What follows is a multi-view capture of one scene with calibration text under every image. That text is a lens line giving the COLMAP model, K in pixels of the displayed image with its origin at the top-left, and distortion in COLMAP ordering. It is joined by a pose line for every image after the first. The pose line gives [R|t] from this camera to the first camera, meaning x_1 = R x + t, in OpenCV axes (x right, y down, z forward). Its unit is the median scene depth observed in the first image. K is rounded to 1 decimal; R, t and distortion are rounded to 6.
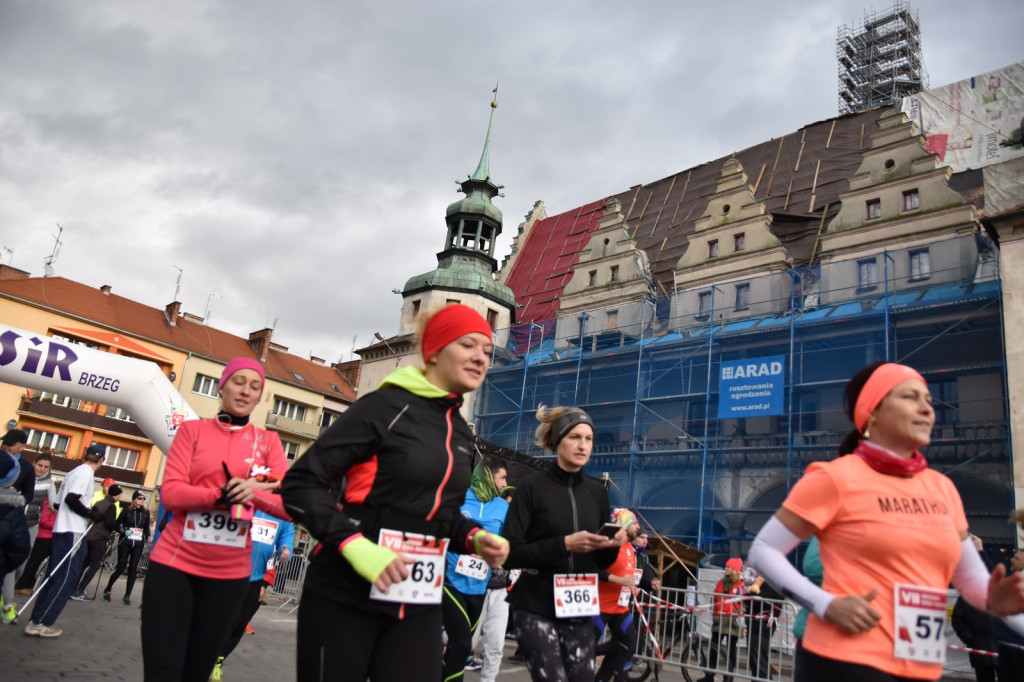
lens RADIAL K [[772.5, 0, 512.0], [0, 772.5, 341.0], [0, 0, 1]] dist [-0.119159, 0.125420]
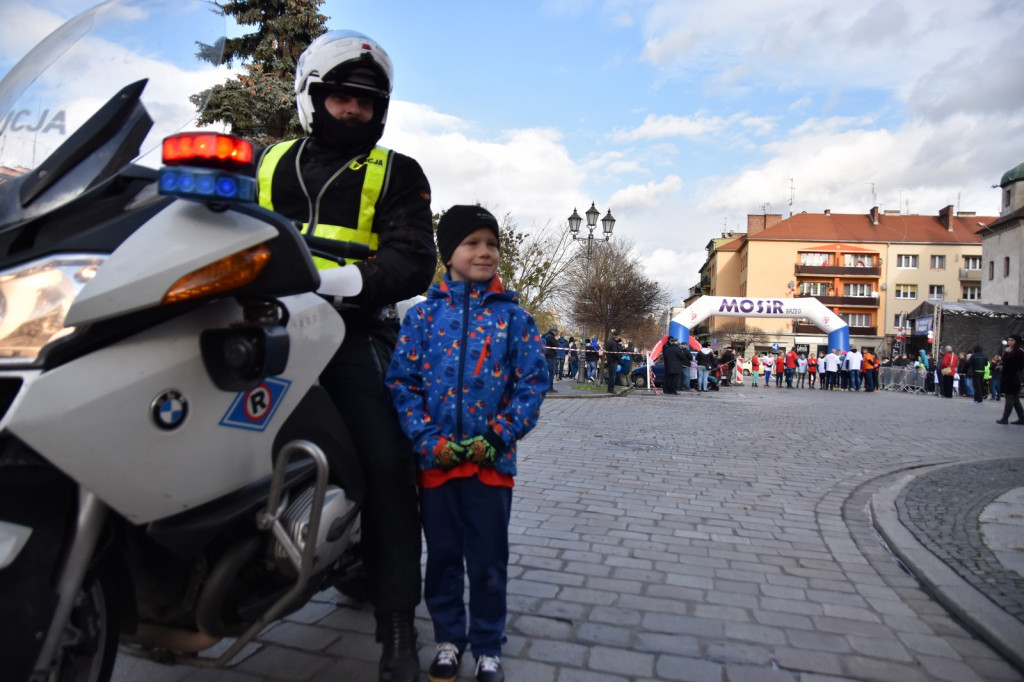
lens RADIAL K [[772.5, 0, 512.0], [0, 772.5, 341.0], [0, 0, 1]] dist [-0.119159, 0.125420]
pose [[0.542137, -0.107645, -0.833367, 0.580049], [0.280084, 0.958195, 0.058436, -0.142248], [0.792238, -0.265093, 0.549623, -0.653770]]
